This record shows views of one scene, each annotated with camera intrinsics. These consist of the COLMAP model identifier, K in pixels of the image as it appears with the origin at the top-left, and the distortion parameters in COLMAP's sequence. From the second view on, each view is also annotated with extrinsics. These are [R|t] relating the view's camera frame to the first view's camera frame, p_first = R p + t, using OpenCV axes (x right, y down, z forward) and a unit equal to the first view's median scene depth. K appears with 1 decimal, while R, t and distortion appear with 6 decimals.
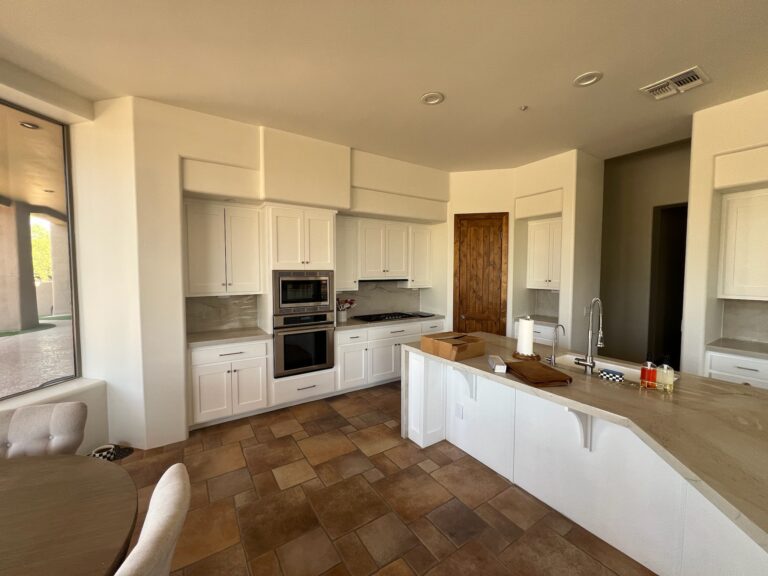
lens RADIAL K [[306.6, 0, 380.9], [0, 306.6, 286.6], [0, 0, 1]] dist [-0.000064, -0.000153]
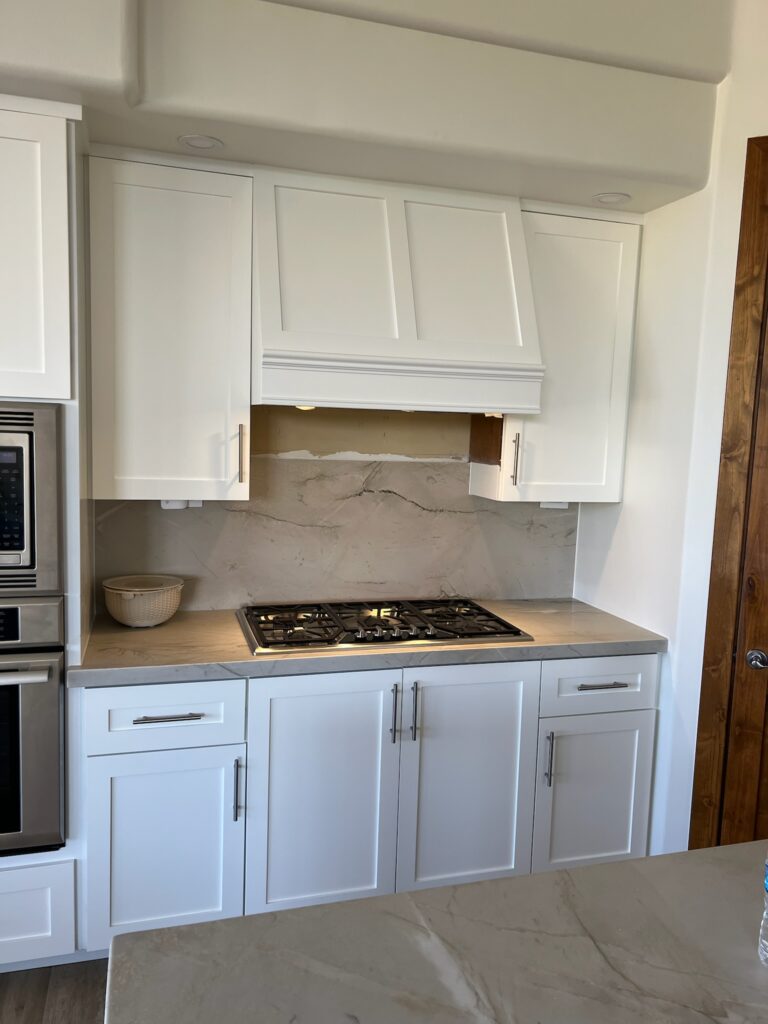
lens RADIAL K [[780.3, 0, 387.6], [0, 780.3, 515.6], [0, 0, 1]] dist [0.016370, 0.000842]
pose [[0.961064, 0.065812, -0.268374, 0.205155], [-0.049318, 0.996482, 0.067753, -0.023286], [0.271889, -0.051880, 0.960929, 0.539005]]
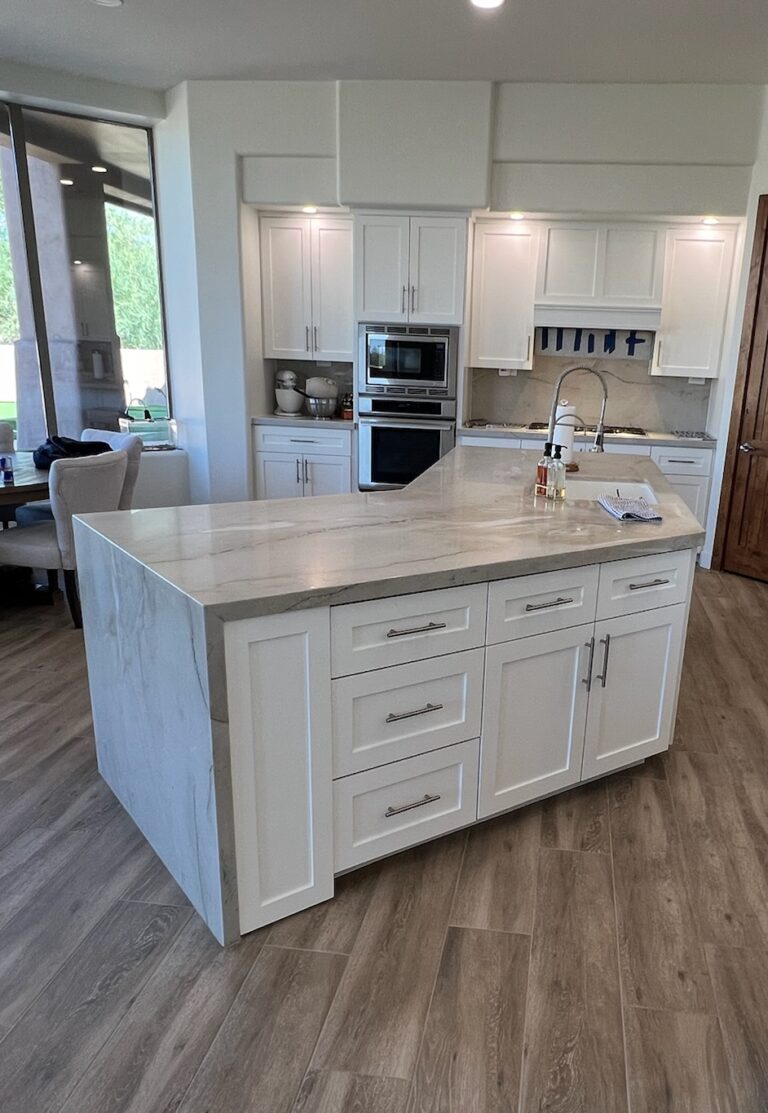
lens RADIAL K [[840.9, 0, 471.6], [0, 840.9, 622.7], [0, 0, 1]] dist [0.000183, -0.001849]
pose [[0.768767, 0.226366, -0.598126, 0.923380], [-0.072454, 0.960068, 0.270222, 0.052846], [0.635411, -0.164401, 0.754470, -0.263453]]
